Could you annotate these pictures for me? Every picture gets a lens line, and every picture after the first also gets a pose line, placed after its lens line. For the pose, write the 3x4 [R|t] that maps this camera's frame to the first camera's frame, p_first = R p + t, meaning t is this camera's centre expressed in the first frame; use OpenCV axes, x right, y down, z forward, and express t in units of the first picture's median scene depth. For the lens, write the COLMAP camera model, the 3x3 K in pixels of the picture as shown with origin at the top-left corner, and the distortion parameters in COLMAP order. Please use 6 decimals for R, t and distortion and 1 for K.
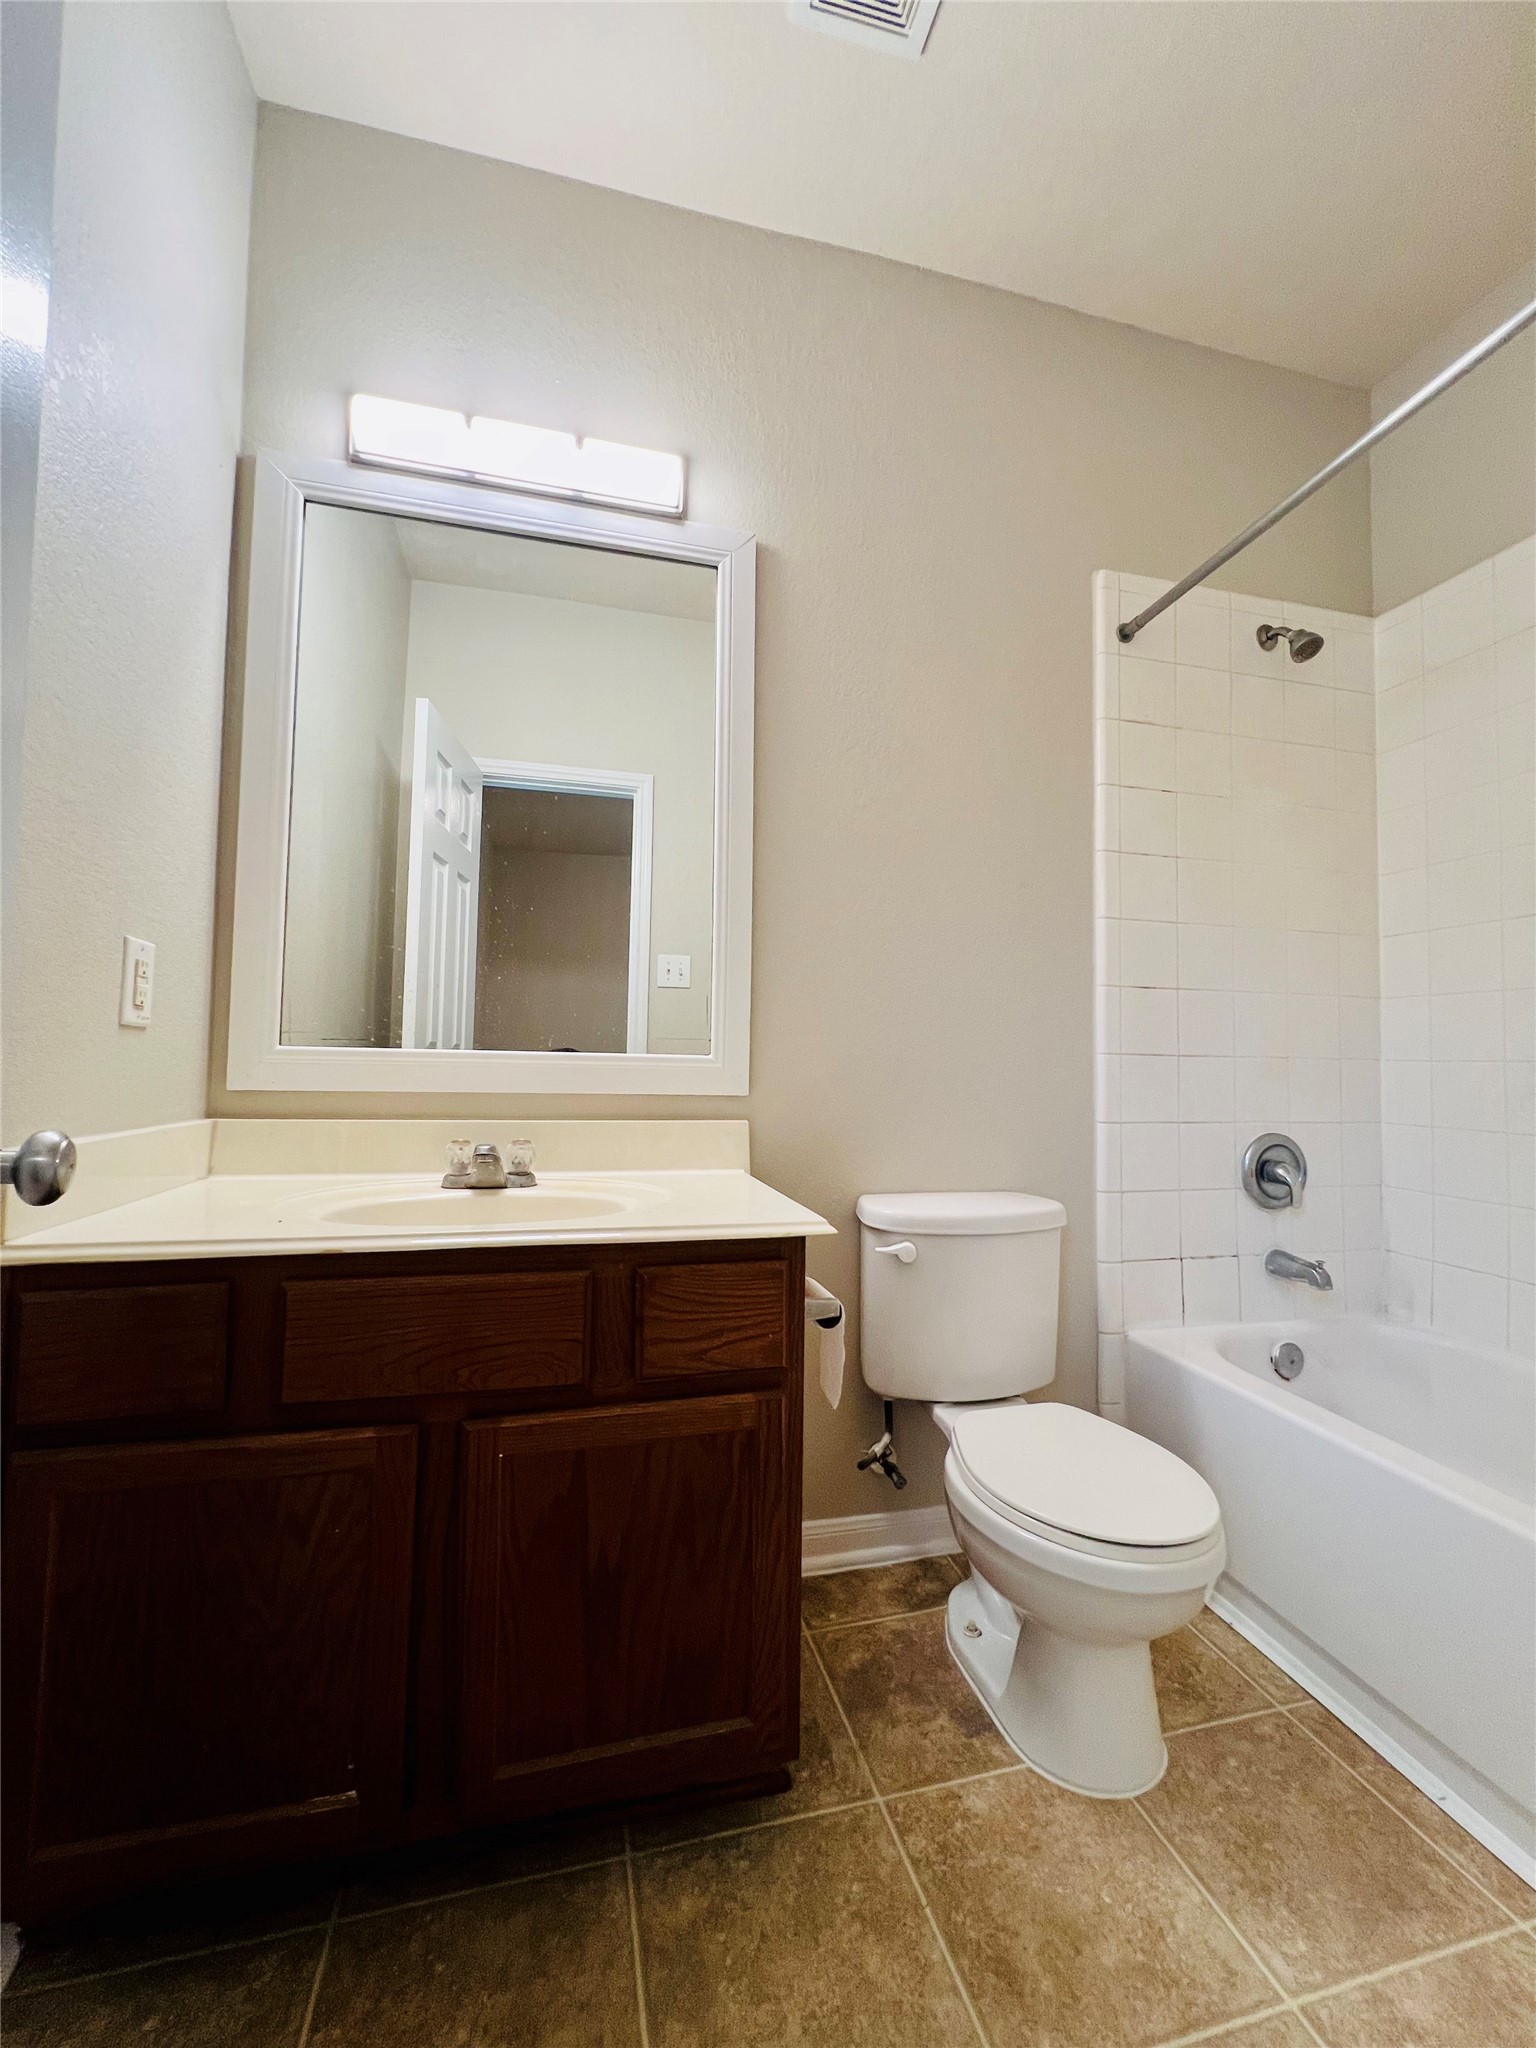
lens RADIAL K [[816.3, 0, 766.5], [0, 816.3, 1023.8], [0, 0, 1]] dist [-0.001698, 0.000706]
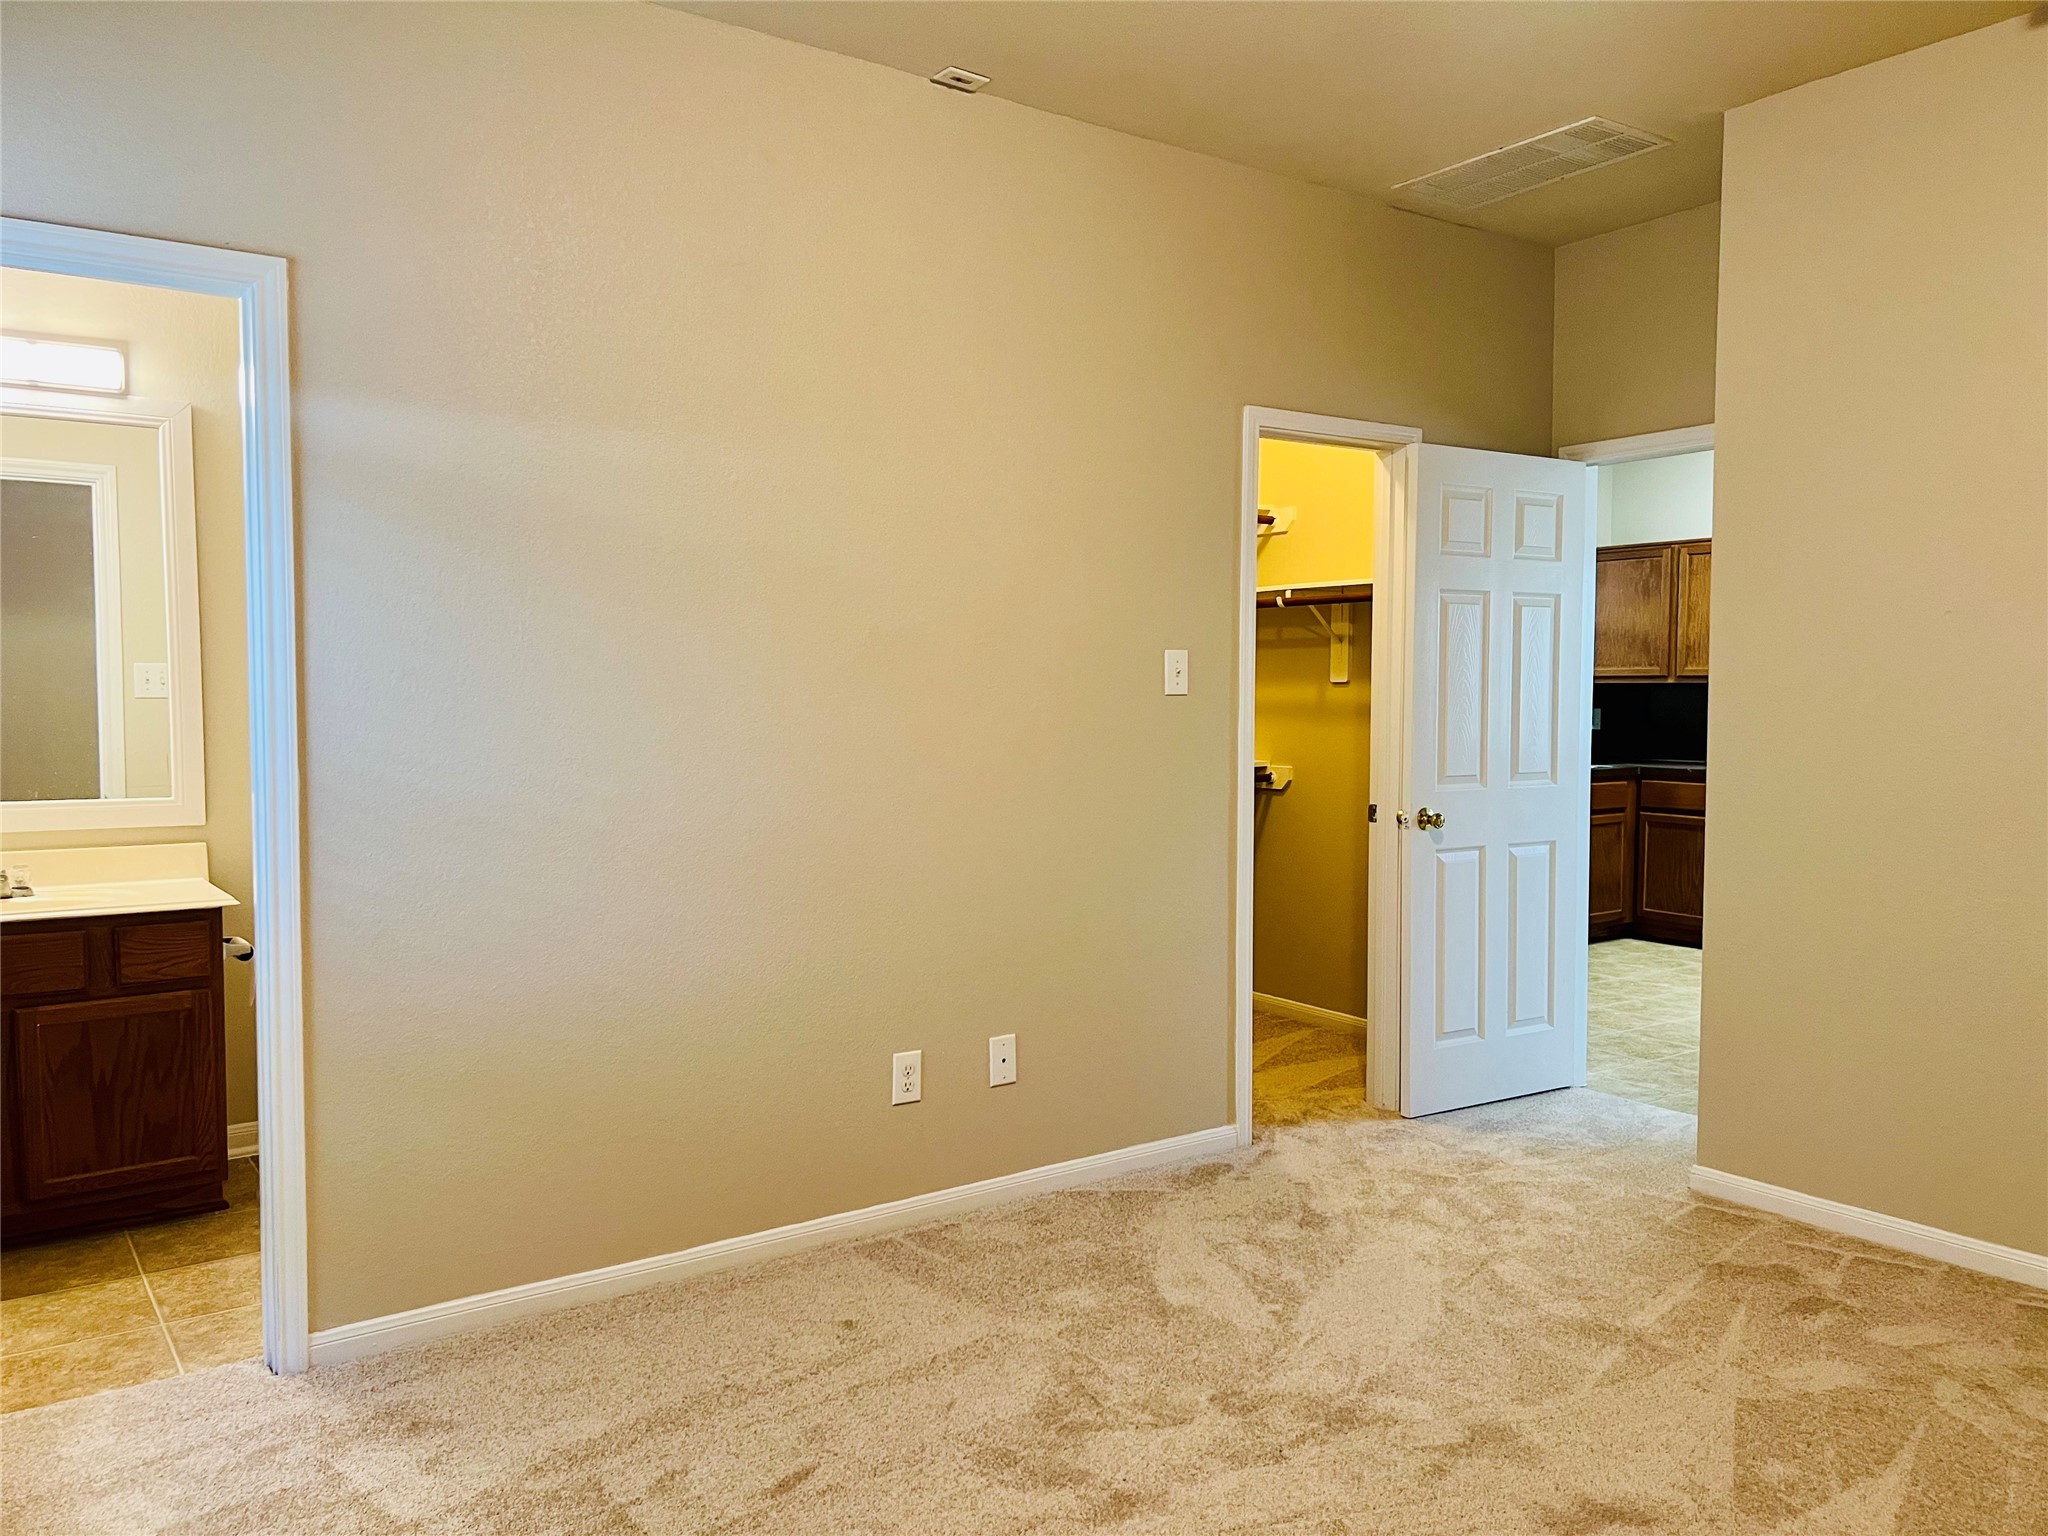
lens RADIAL K [[1548.0, 0, 1029.6], [0, 1548.0, 768.9], [0, 0, 1]] dist [0.109478, -0.143417]
pose [[0.934054, -0.034283, 0.355482, 0.426402], [0.000592, 0.995529, 0.094454, -0.326168], [-0.357131, -0.088014, 0.929899, -2.503903]]
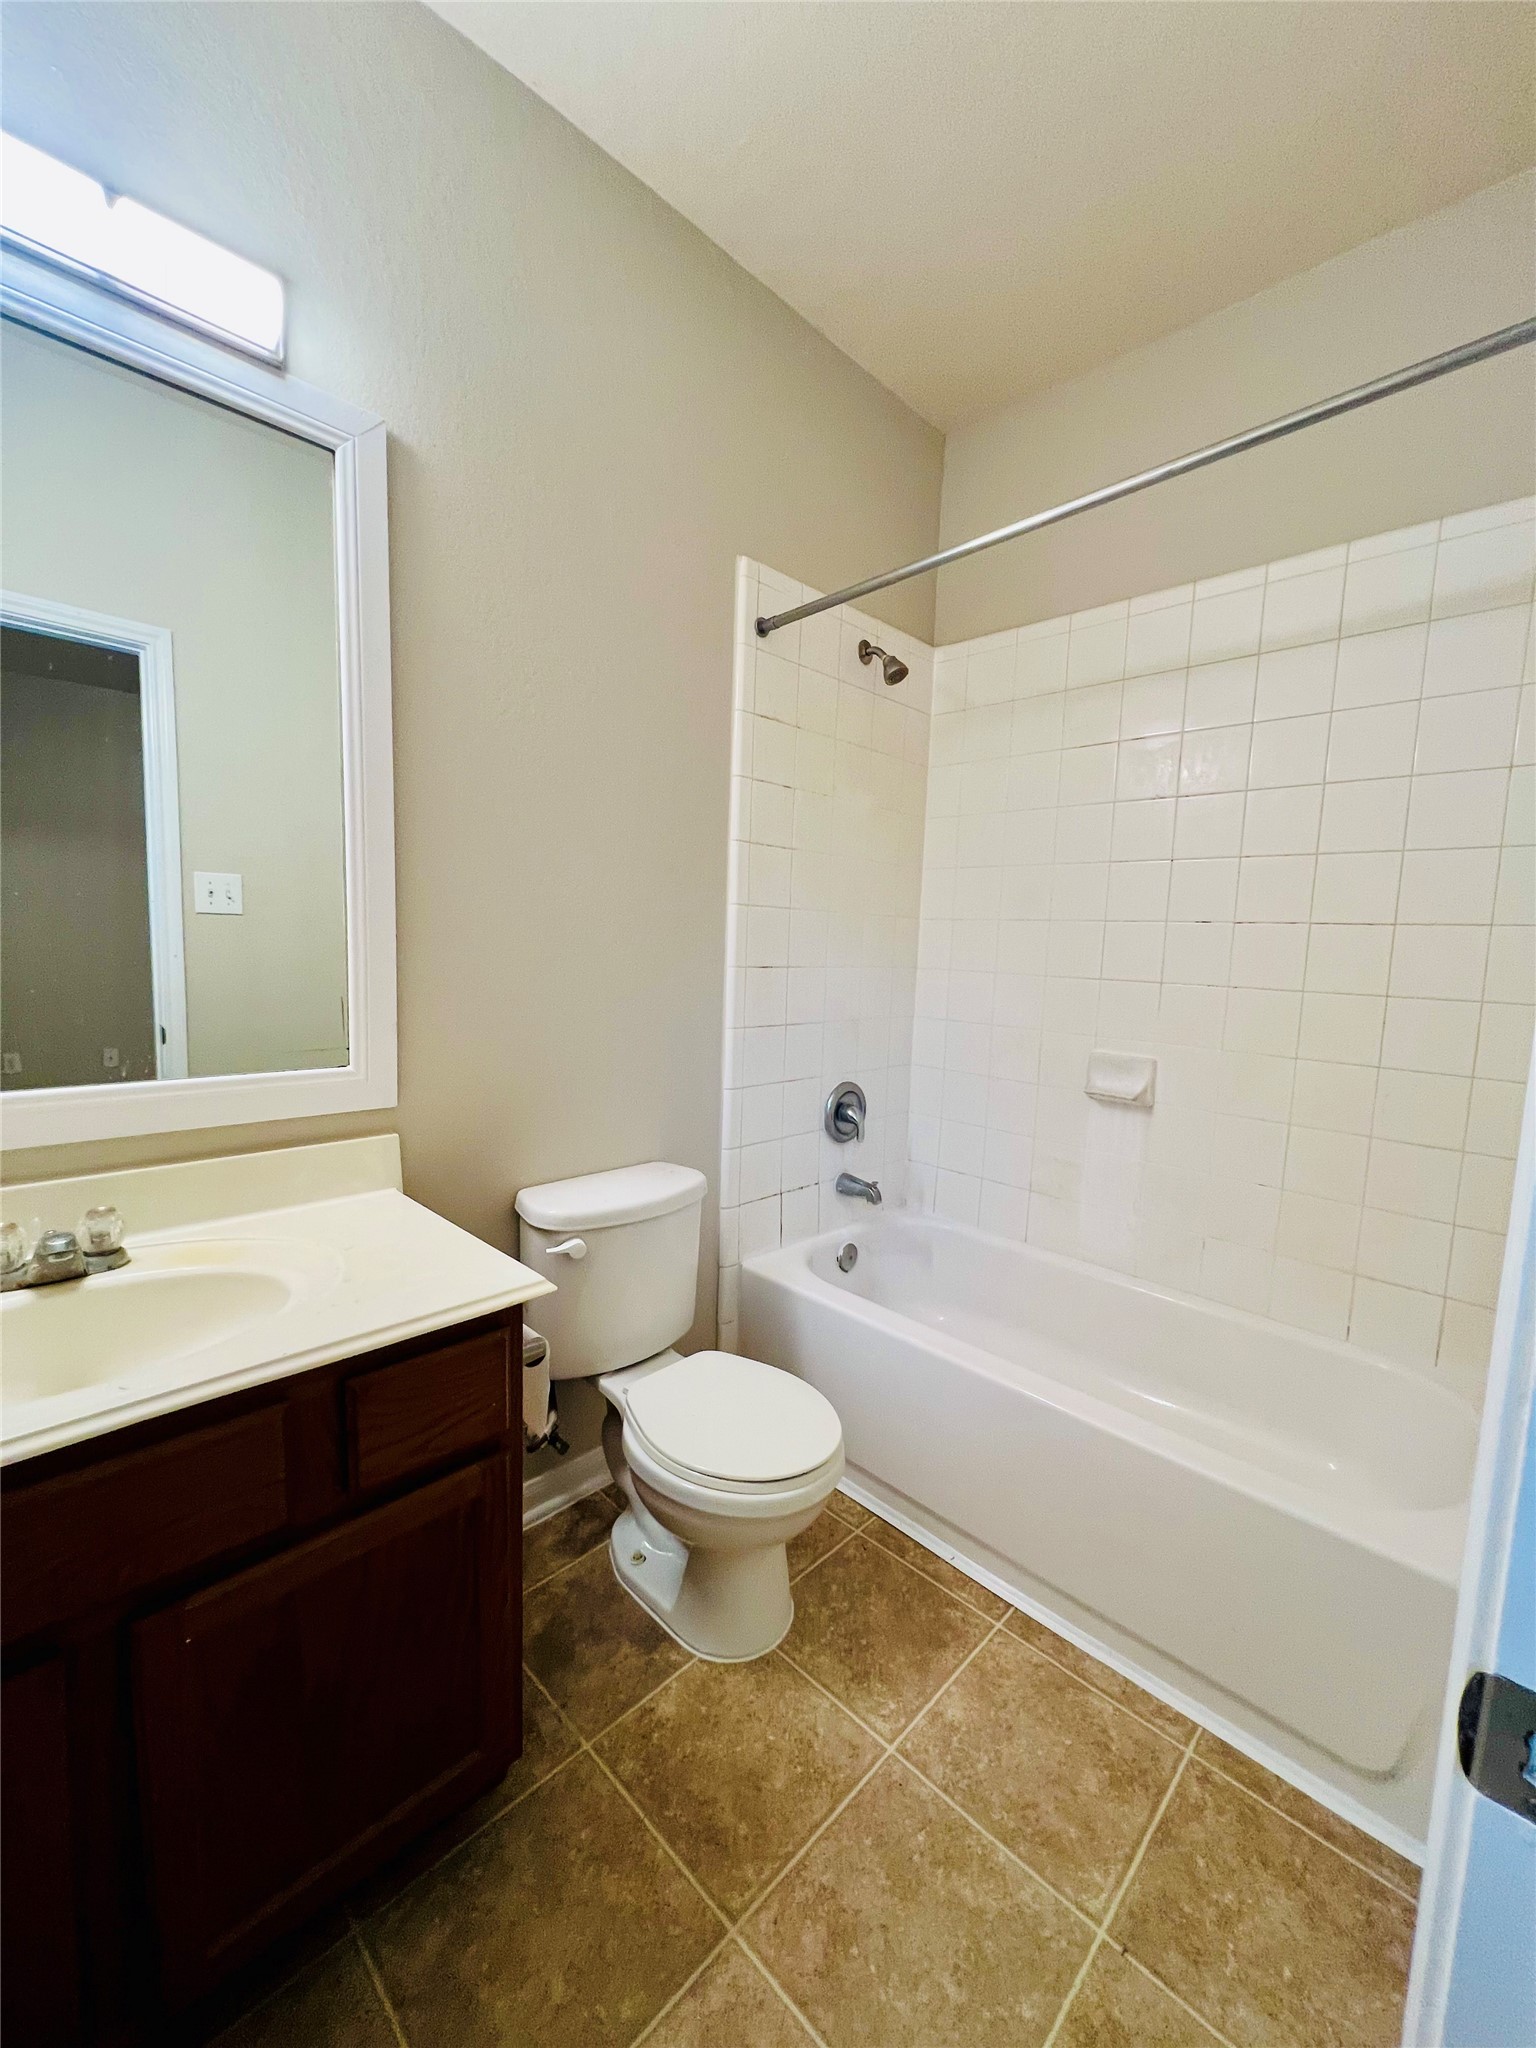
lens RADIAL K [[816.3, 0, 766.5], [0, 816.3, 1023.8], [0, 0, 1]] dist [-0.001698, 0.000706]
pose [[0.856580, -0.039226, 0.514521, -0.170362], [-0.043942, 0.987940, 0.148473, -0.197596], [-0.514139, -0.149788, 0.844526, 0.054710]]
